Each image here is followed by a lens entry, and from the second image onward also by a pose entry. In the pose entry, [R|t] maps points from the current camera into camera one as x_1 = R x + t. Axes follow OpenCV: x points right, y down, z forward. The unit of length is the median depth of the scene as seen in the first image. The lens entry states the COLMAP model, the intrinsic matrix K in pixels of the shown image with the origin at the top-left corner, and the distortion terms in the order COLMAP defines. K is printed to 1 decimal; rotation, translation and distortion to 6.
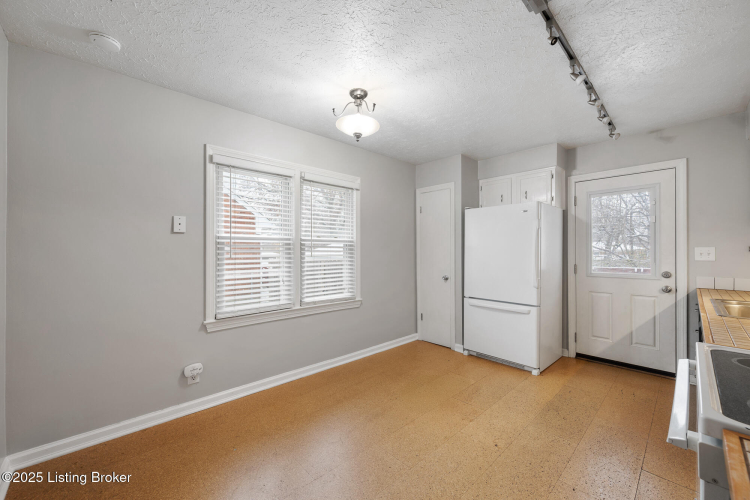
lens RADIAL K [[289.6, 0, 373.0], [0, 289.6, 251.1], [0, 0, 1]] dist [-0.000007, -0.000147]
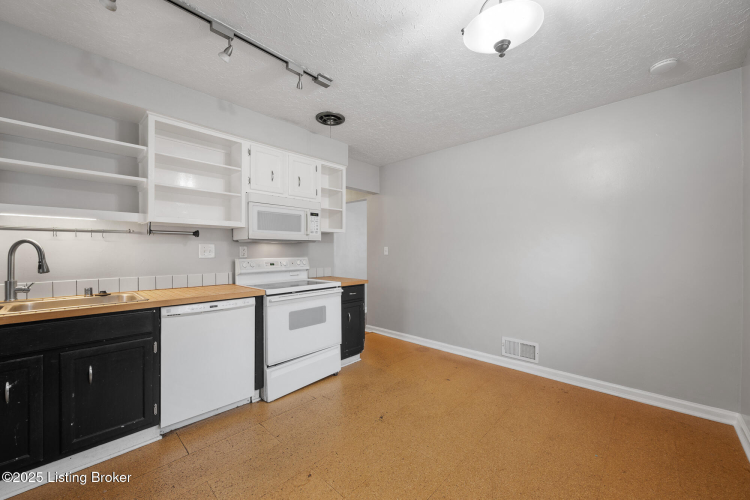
lens RADIAL K [[289.6, 0, 373.0], [0, 289.6, 251.1], [0, 0, 1]] dist [-0.000007, -0.000147]
pose [[-0.999247, 0.002578, -0.038724, 0.169555], [0.002511, 0.999995, 0.001767, 0.012744], [0.038728, 0.001668, -0.999248, 1.145213]]
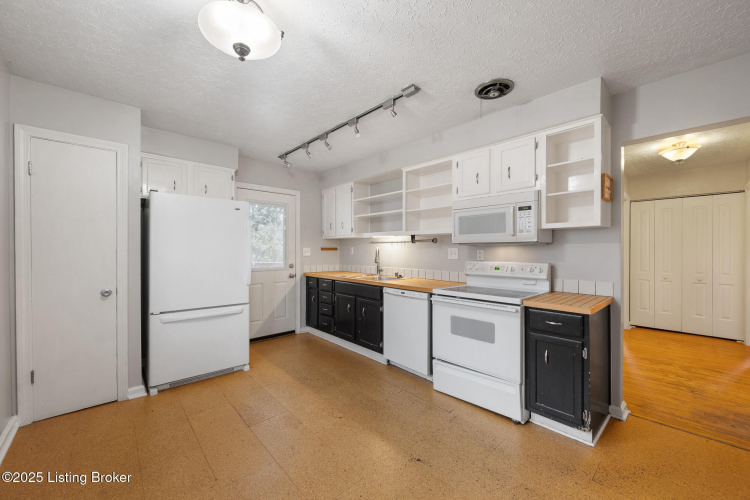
lens RADIAL K [[289.6, 0, 373.0], [0, 289.6, 251.1], [0, 0, 1]] dist [-0.000007, -0.000147]
pose [[0.025219, -0.002405, 0.999679, -0.452328], [-0.001446, 0.999996, 0.002442, 0.001216], [-0.999681, -0.001508, 0.025215, 0.524032]]
